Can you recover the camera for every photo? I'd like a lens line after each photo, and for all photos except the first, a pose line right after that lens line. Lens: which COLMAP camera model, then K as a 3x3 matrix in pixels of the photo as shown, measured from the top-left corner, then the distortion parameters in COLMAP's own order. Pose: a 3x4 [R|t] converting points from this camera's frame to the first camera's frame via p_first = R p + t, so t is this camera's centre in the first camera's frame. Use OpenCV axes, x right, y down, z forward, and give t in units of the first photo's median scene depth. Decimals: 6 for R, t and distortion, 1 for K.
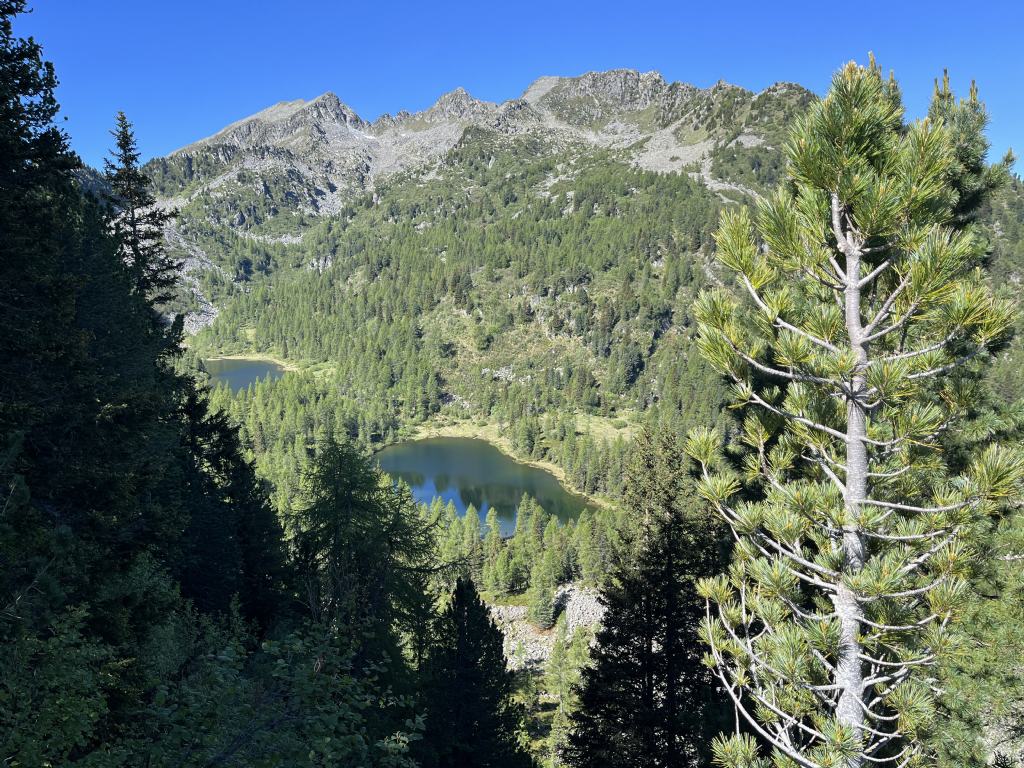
lens RADIAL K [[773.6, 0, 516.5], [0, 773.6, 388.0], [0, 0, 1]] dist [0.071416, -0.090893]
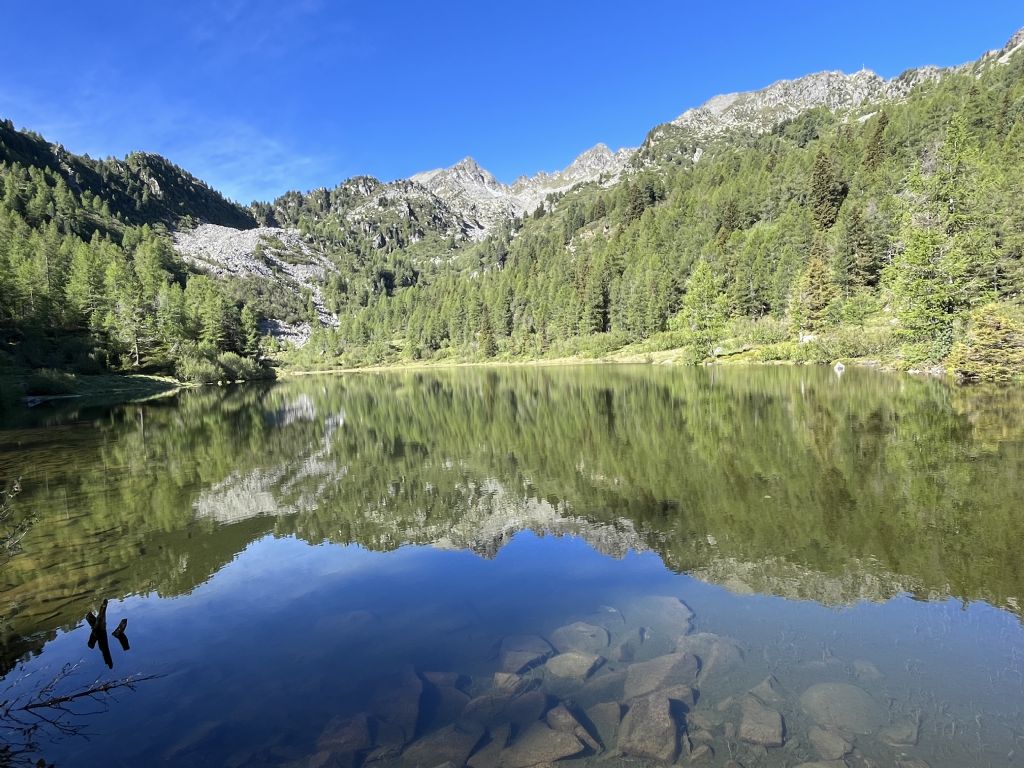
lens RADIAL K [[628.3, 0, 512.0], [0, 628.3, 384.0], [0, 0, 1]] dist [-0.003479, 0.003603]
pose [[0.992184, -0.009329, -0.124432, -0.124075], [-0.004442, 0.993929, -0.109936, 0.002957], [0.124702, 0.109629, 0.986119, 0.350030]]
